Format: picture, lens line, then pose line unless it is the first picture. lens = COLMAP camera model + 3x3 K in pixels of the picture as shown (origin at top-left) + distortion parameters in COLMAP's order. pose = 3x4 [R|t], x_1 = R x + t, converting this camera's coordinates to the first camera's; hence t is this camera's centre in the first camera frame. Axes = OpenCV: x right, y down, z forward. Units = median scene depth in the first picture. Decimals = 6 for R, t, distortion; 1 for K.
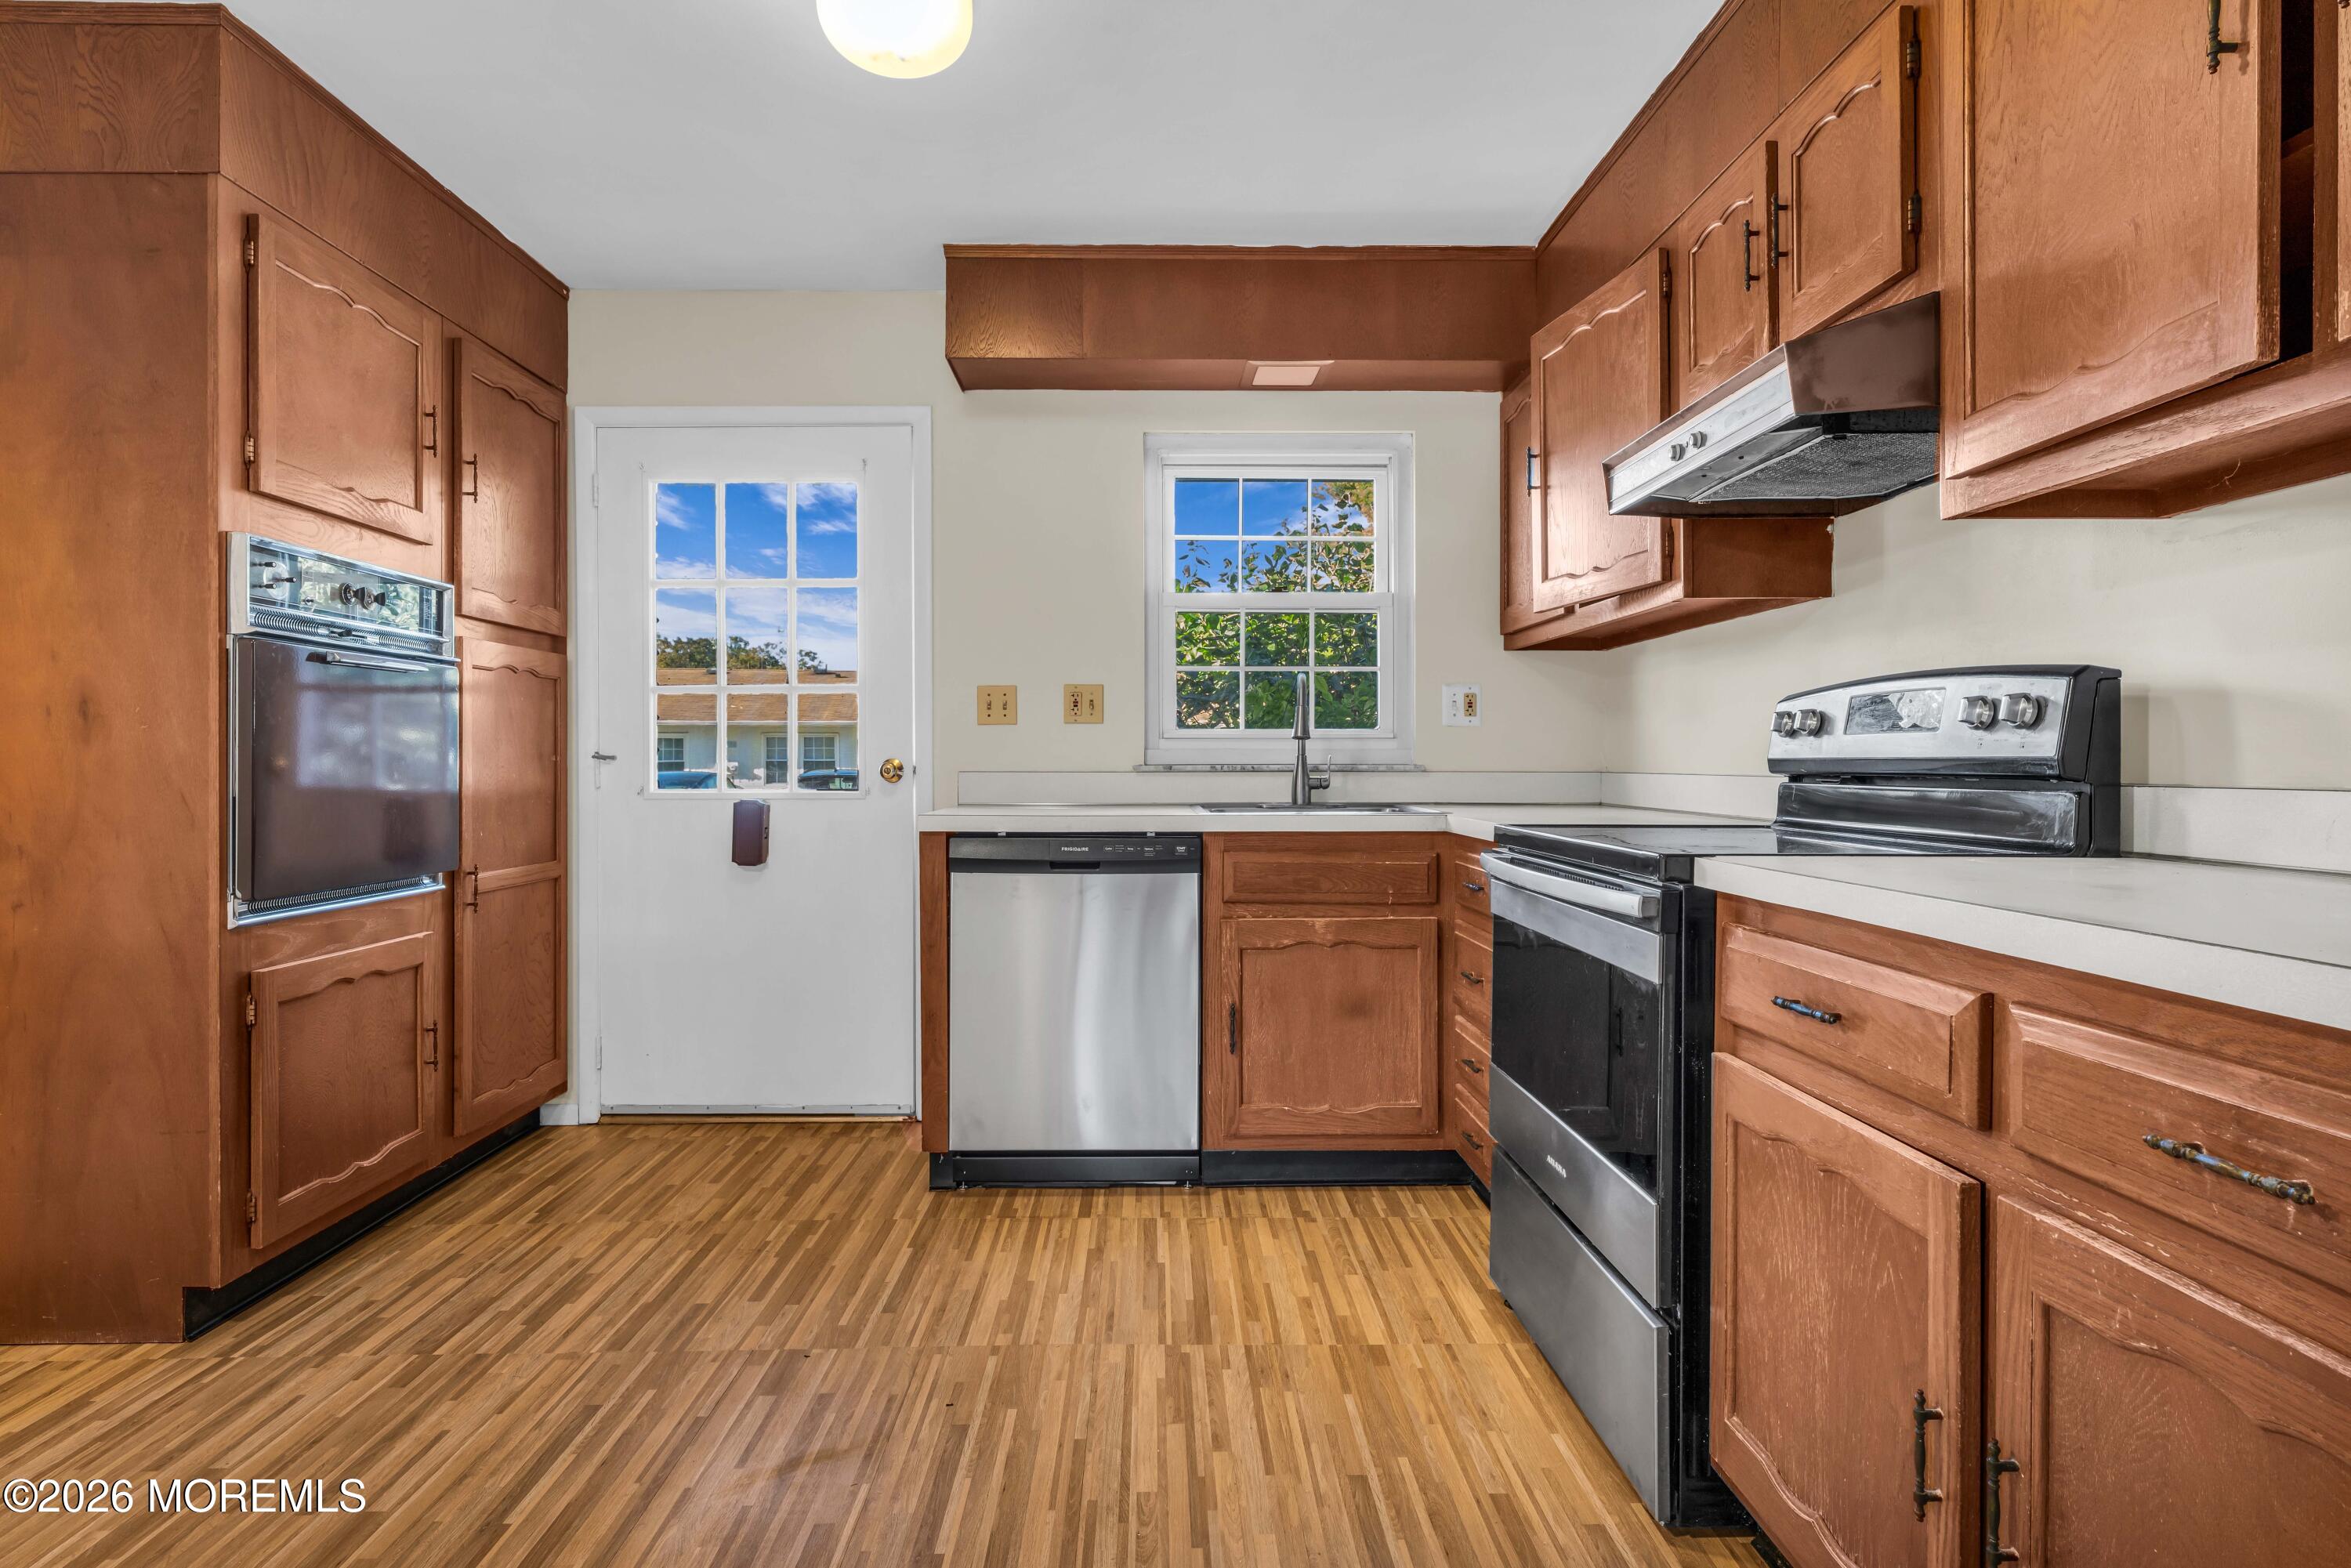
lens RADIAL K [[1192.2, 0, 1165.9], [0, 1192.2, 762.7], [0, 0, 1]] dist [-0.000163, 0.000215]
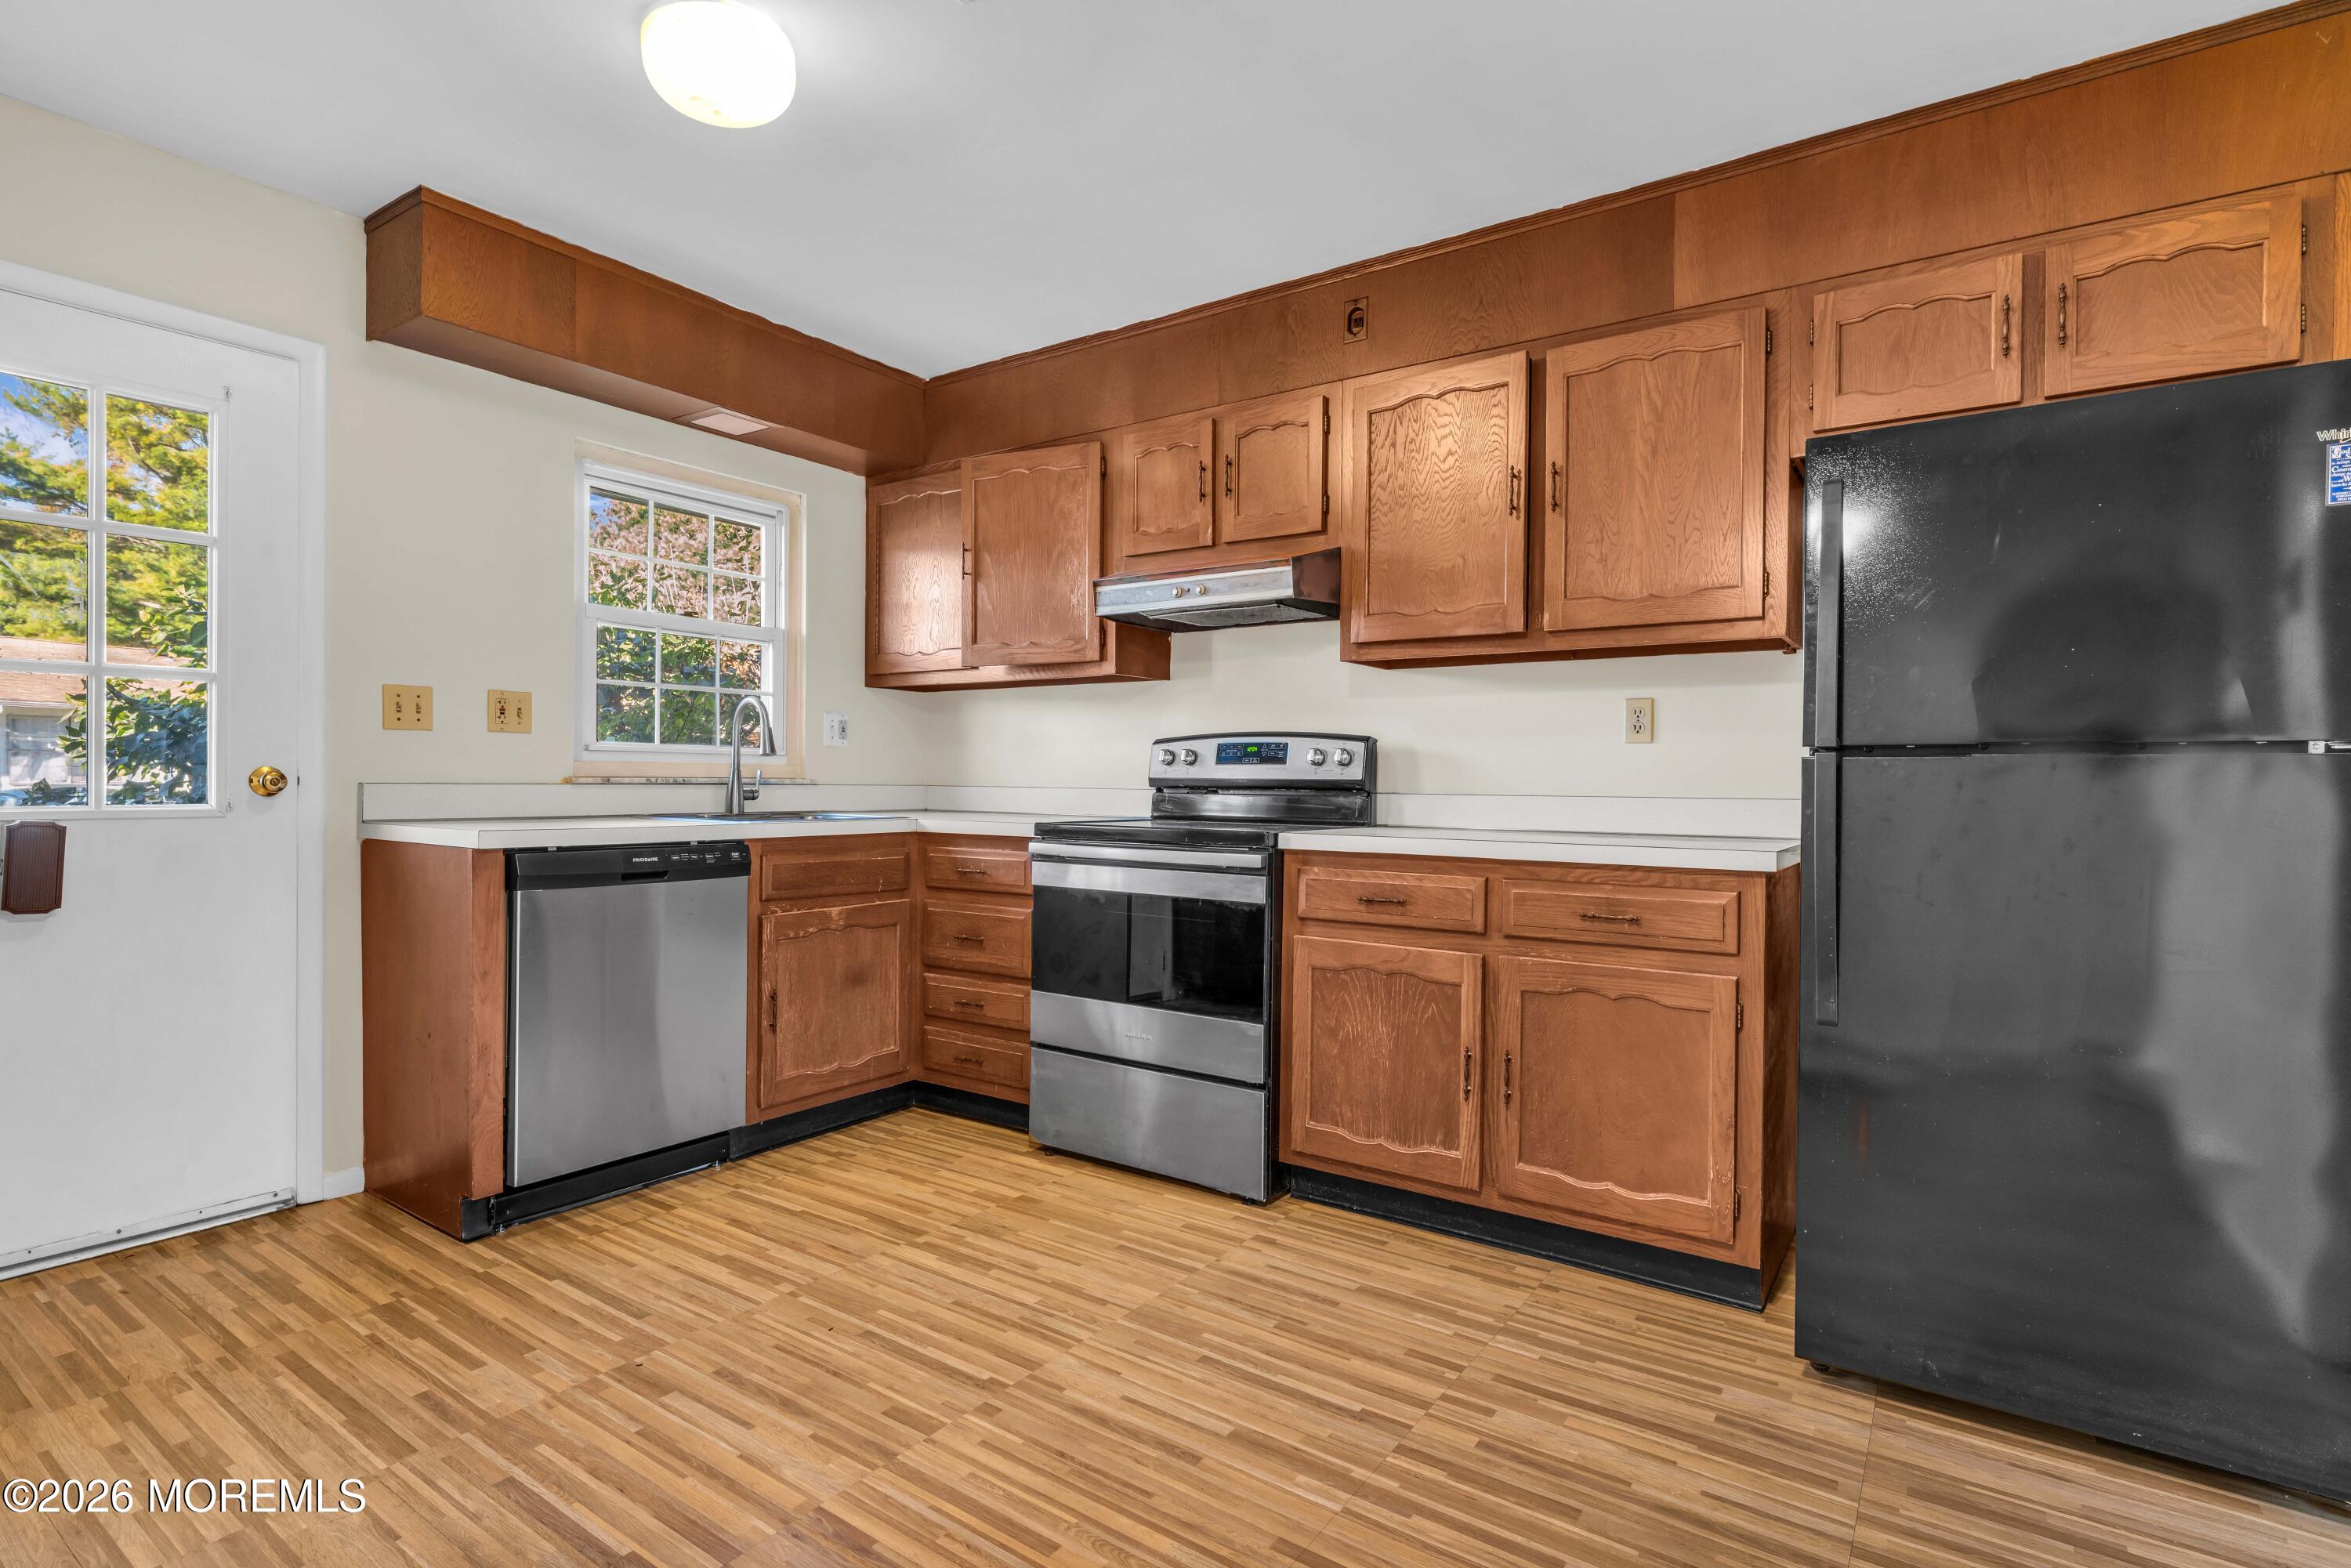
lens RADIAL K [[1151.2, 0, 1175.5], [0, 1151.2, 784.0], [0, 0, 1]] dist [0.000767, 0.000330]
pose [[0.583512, 0.003758, 0.812096, -0.614683], [-0.009886, 0.999948, 0.002476, 0.000475], [-0.812045, -0.009473, 0.583518, 0.051829]]
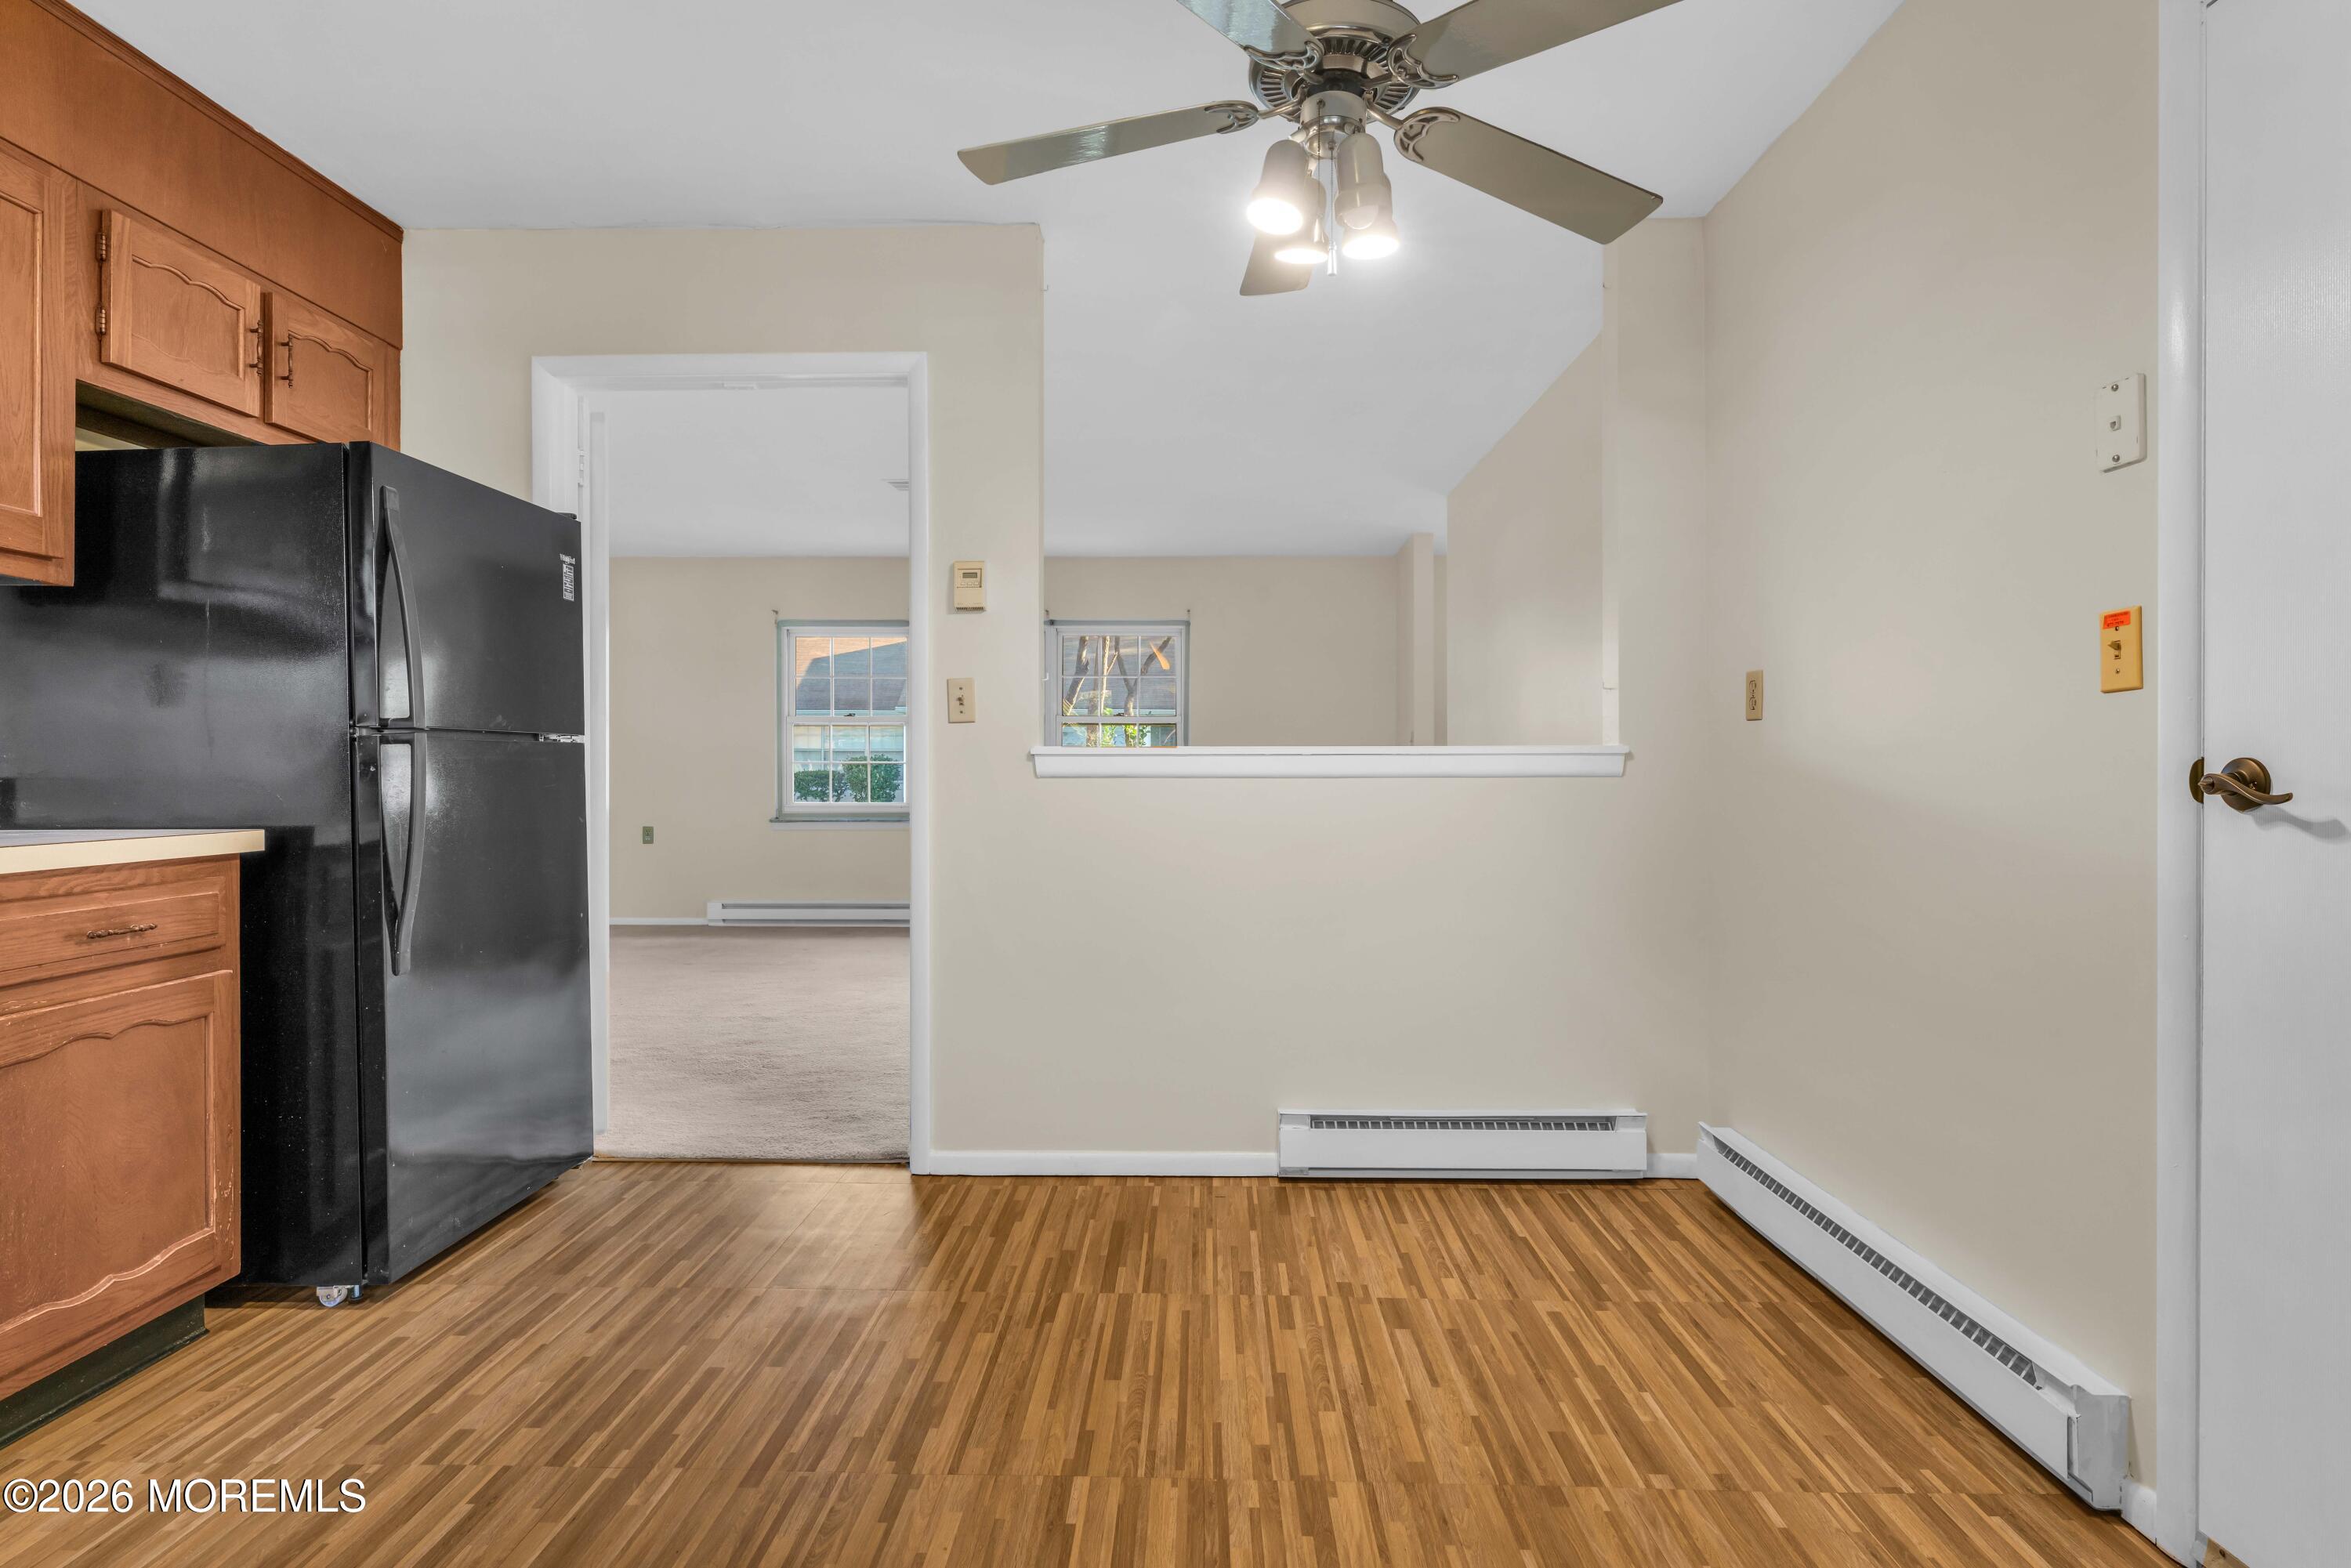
lens RADIAL K [[1151.2, 0, 1175.5], [0, 1151.2, 784.0], [0, 0, 1]] dist [0.000767, 0.000330]
pose [[-0.999460, -0.002248, 0.032778, -0.365747], [-0.001936, 0.999953, 0.009526, 0.005617], [-0.032797, 0.009458, -0.999417, 0.917969]]
